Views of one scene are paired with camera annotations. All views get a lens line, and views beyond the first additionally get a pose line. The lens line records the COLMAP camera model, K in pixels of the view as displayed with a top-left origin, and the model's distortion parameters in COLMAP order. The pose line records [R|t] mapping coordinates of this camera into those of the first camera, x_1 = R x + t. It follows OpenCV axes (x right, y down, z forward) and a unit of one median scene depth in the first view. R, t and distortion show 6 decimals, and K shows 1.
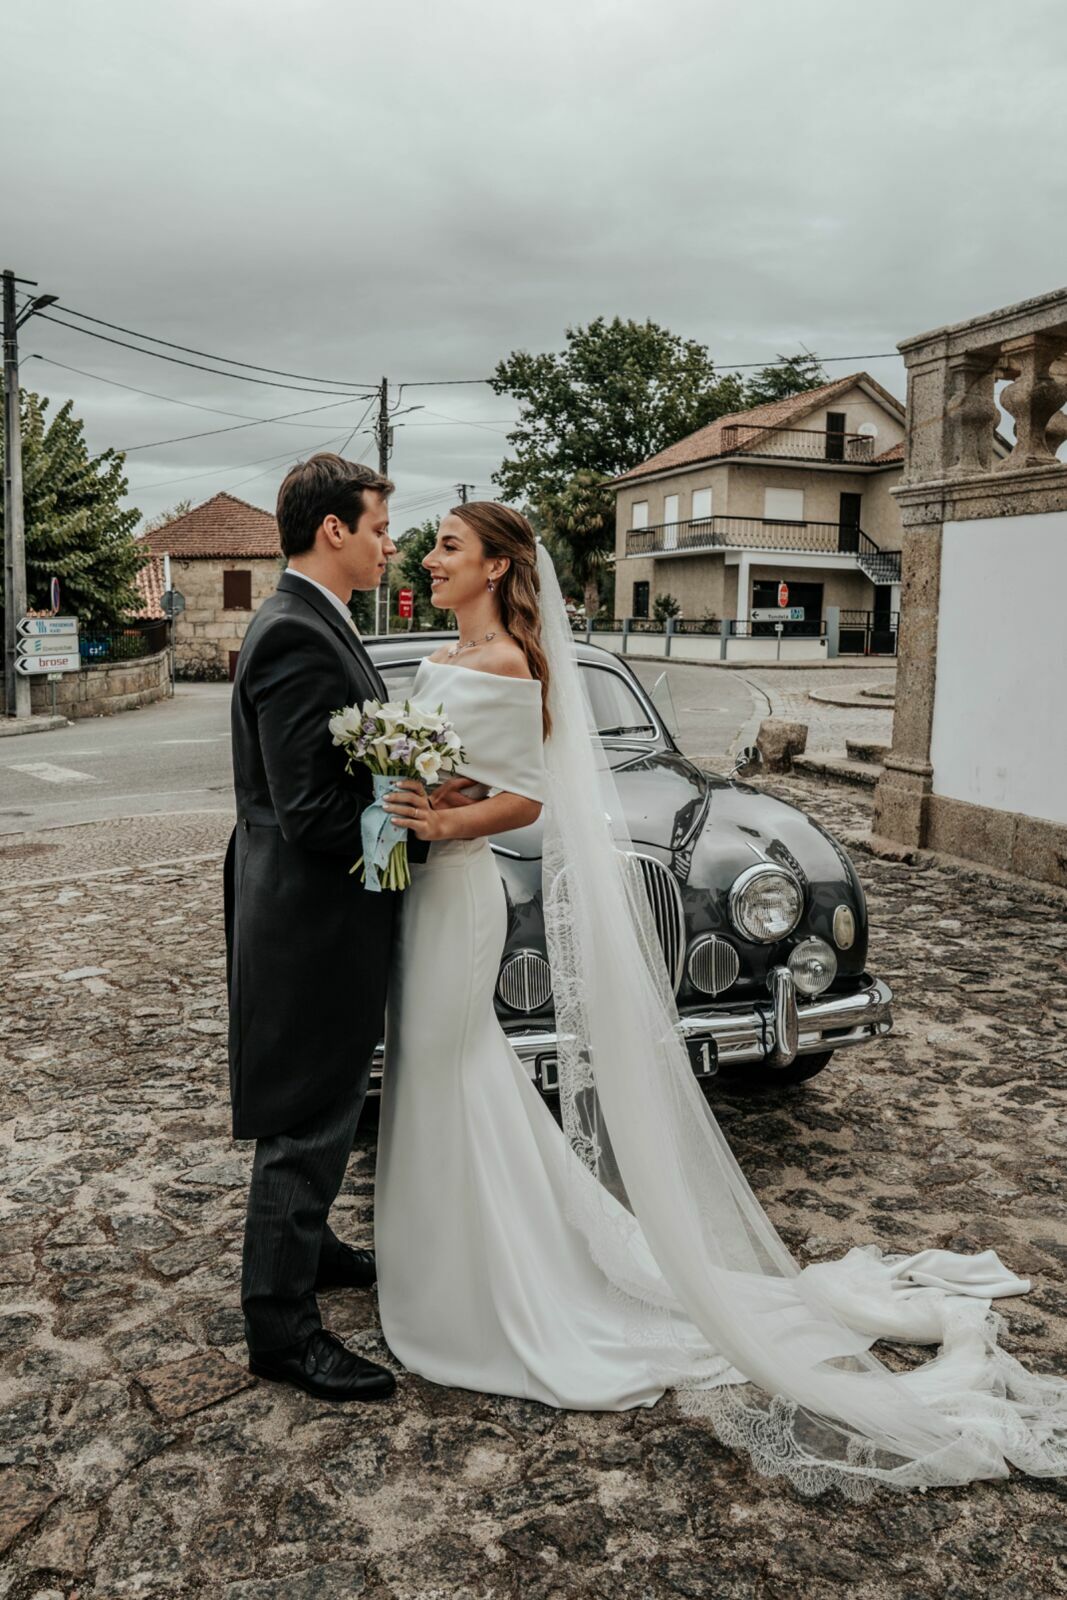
lens RADIAL K [[1219.1, 0, 532.7], [0, 1219.1, 839.8], [0, 0, 1]] dist [-0.146838, 0.136442]
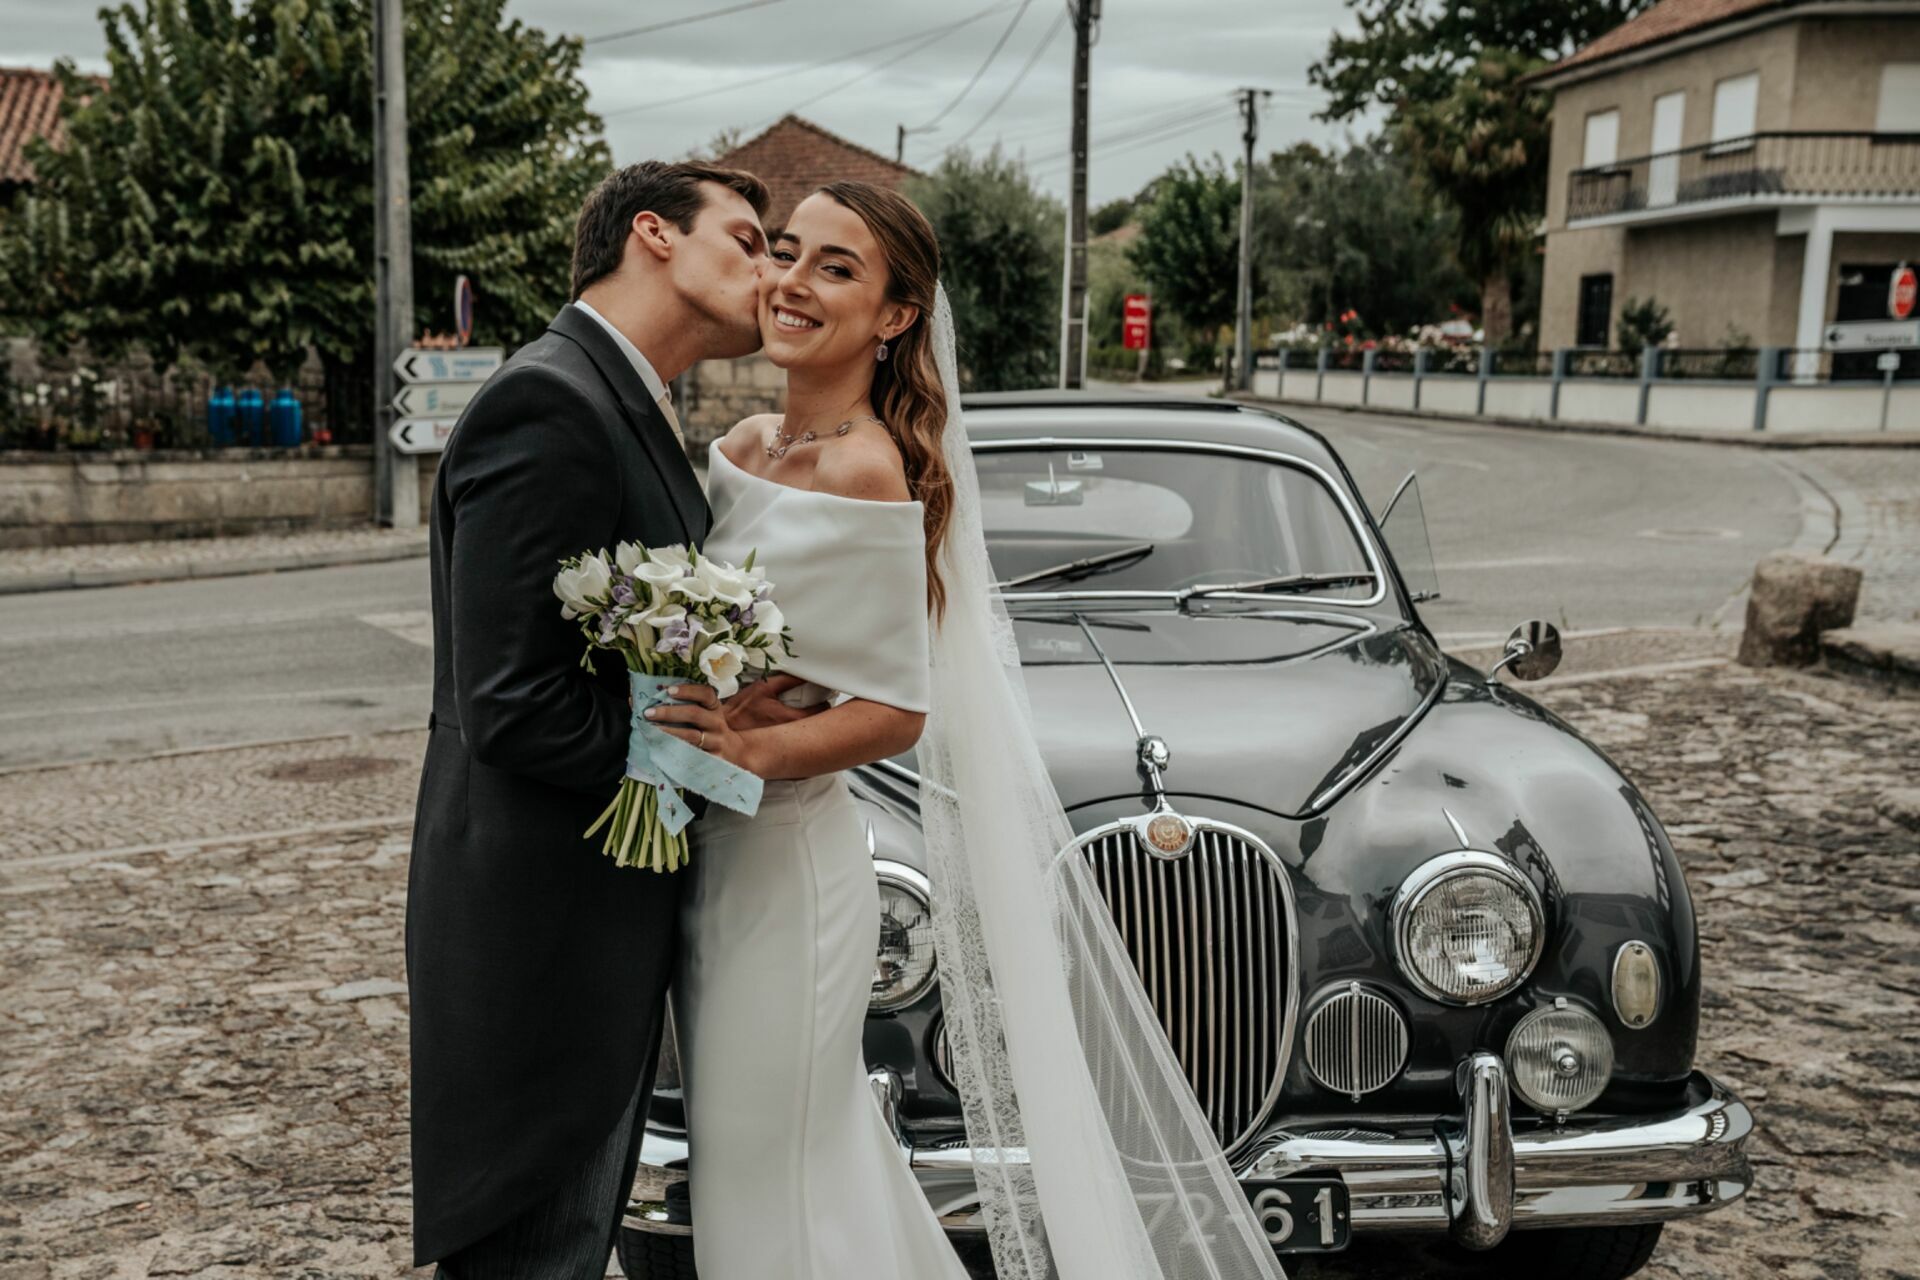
lens RADIAL K [[2335.2, 0, 960.0], [0, 2335.2, 766.6], [0, 0, 1]] dist [0.027096, 0.111915]
pose [[0.972089, 0.036198, -0.231801, 0.129096], [-0.035981, 0.999339, 0.005164, -0.008855], [0.231835, 0.003321, 0.972749, -0.016913]]
